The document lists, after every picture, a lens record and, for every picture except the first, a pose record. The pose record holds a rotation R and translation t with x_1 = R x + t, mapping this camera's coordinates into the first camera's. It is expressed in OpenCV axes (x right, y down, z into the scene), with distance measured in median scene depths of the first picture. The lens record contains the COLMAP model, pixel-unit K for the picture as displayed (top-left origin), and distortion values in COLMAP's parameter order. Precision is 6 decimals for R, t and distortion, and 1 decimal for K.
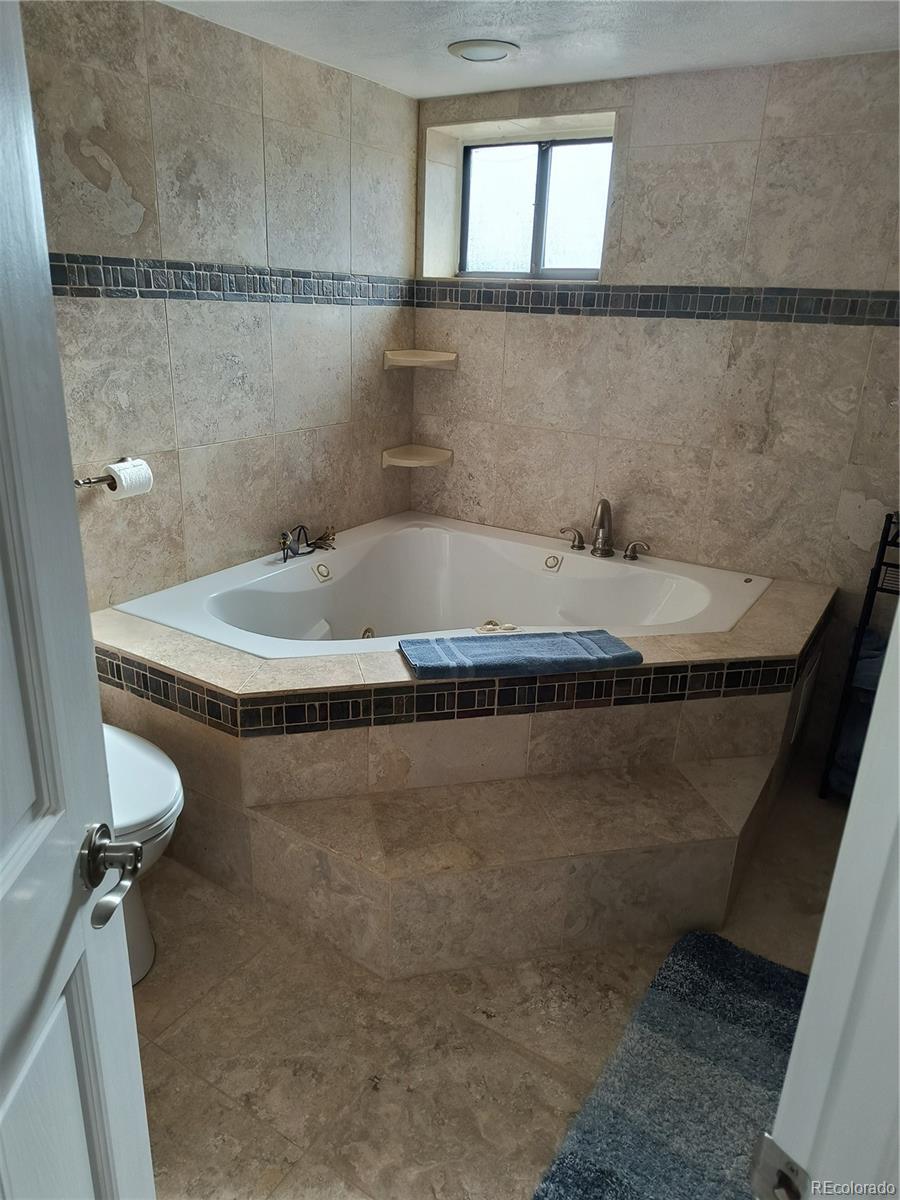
lens RADIAL K [[807.5, 0, 450.0], [0, 807.5, 600.0], [0, 0, 1]] dist [0.058962, -0.083360]
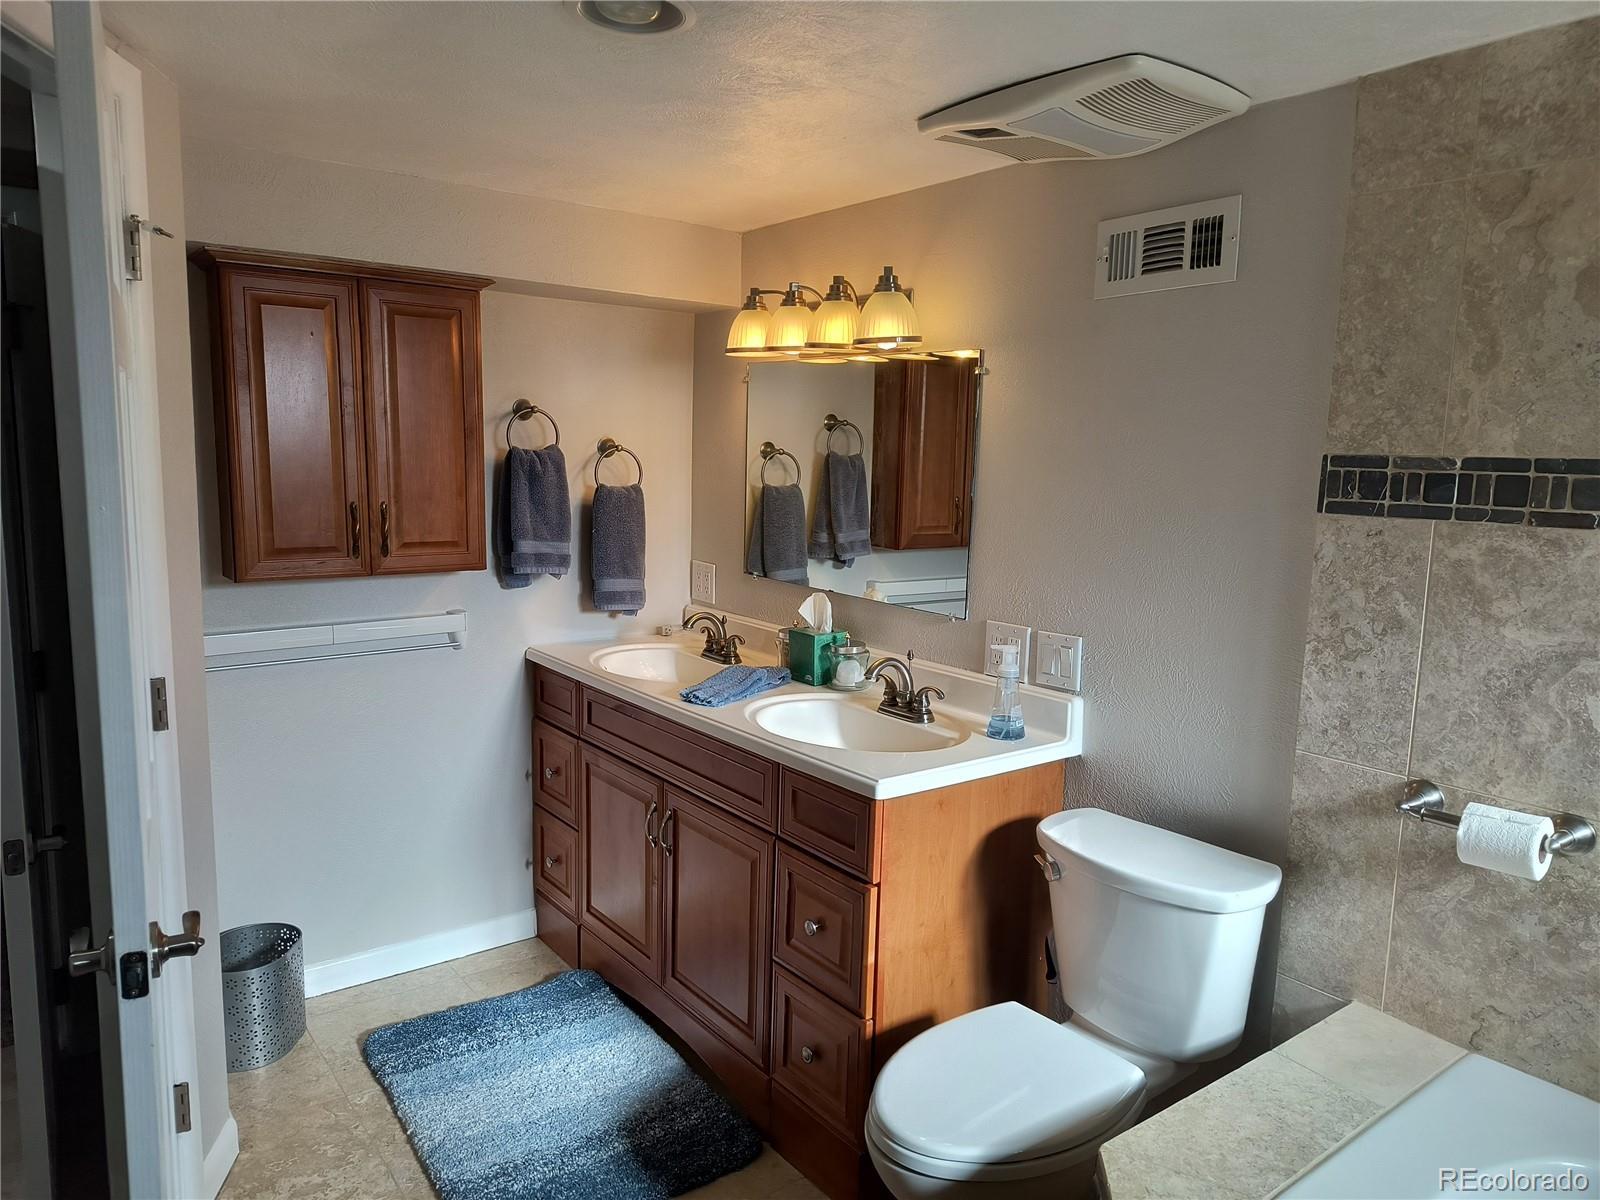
lens RADIAL K [[1076.7, 0, 800.0], [0, 1076.7, 600.0], [0, 0, 1]] dist [0.058962, -0.083360]
pose [[-0.352380, 0.085860, -0.931910, 0.451939], [-0.358796, 0.907298, 0.219262, -0.299352], [0.864346, 0.411629, -0.288907, 0.775233]]
